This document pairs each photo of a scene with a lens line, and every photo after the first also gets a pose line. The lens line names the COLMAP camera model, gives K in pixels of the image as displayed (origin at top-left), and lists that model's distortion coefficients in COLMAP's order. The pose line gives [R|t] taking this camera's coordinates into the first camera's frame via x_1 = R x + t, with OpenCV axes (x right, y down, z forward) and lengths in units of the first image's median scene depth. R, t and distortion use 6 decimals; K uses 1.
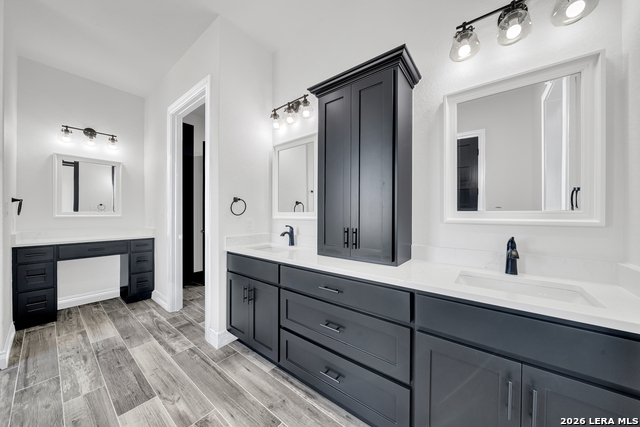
lens RADIAL K [[218.5, 0, 319.4], [0, 218.5, 212.1], [0, 0, 1]] dist [-0.005679, 0.000041]
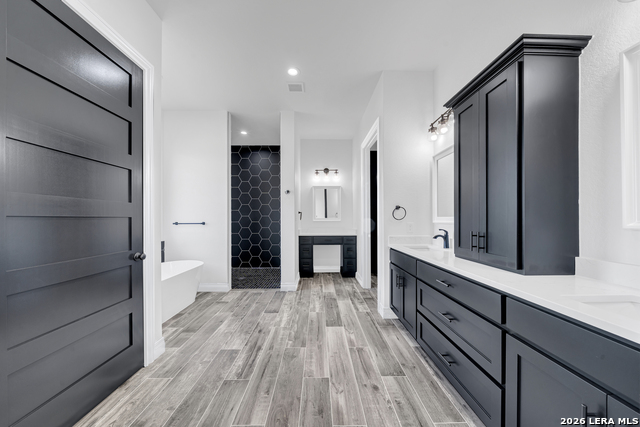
lens RADIAL K [[218.5, 0, 319.4], [0, 218.5, 212.1], [0, 0, 1]] dist [-0.005679, 0.000041]
pose [[0.625953, -0.027677, -0.779370, 0.318204], [0.009261, 0.999563, -0.028059, 0.001568], [0.779806, 0.010346, 0.625936, -0.143813]]
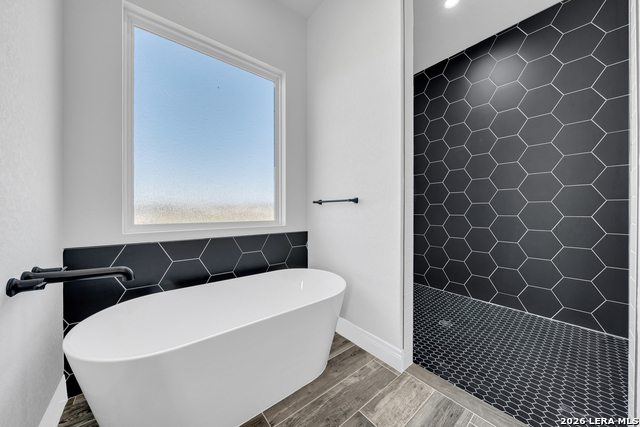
lens RADIAL K [[218.5, 0, 319.4], [0, 218.5, 212.1], [0, 0, 1]] dist [-0.005679, 0.000041]
pose [[-0.227436, 0.006876, -0.973769, -0.755372], [0.008063, 0.999954, 0.005178, 0.069846], [0.973760, -0.006674, -0.227481, 0.273620]]
